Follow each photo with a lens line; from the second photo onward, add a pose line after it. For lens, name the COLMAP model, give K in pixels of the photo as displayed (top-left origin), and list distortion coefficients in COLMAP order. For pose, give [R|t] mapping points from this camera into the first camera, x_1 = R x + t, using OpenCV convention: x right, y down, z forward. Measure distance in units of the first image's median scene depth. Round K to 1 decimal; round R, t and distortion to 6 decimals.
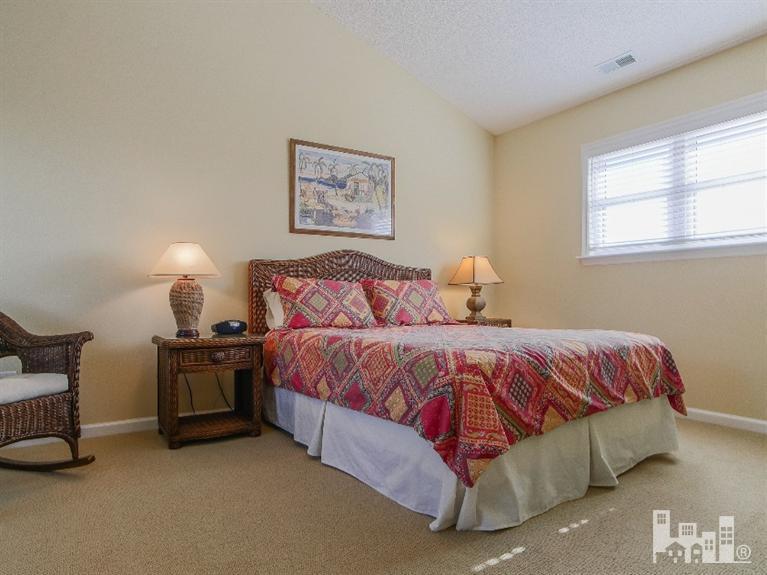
lens RADIAL K [[478.3, 0, 399.2], [0, 478.3, 285.7], [0, 0, 1]] dist [-0.062446, 0.050218]
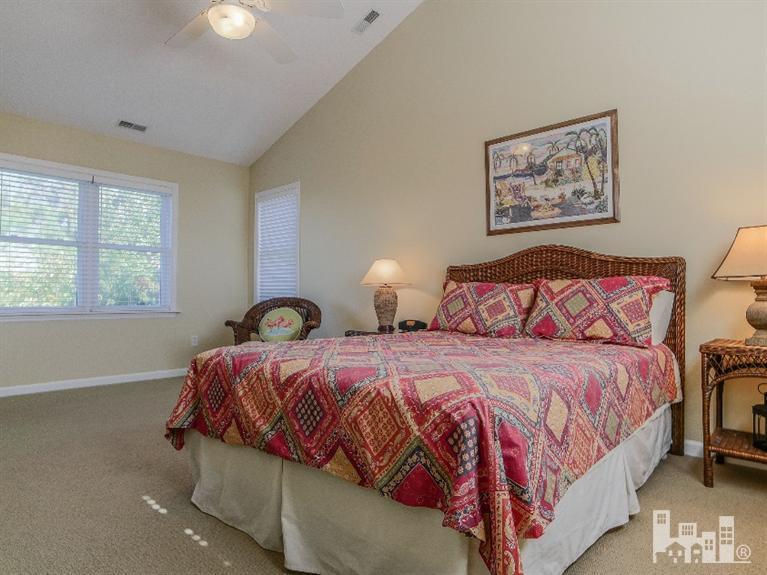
lens RADIAL K [[478.3, 0, 399.2], [0, 478.3, 285.7], [0, 0, 1]] dist [-0.062446, 0.050218]
pose [[0.243350, -0.025585, -0.969601, 0.661875], [0.016382, 0.999618, -0.022266, 0.011232], [0.969800, -0.010466, 0.243676, 0.558660]]
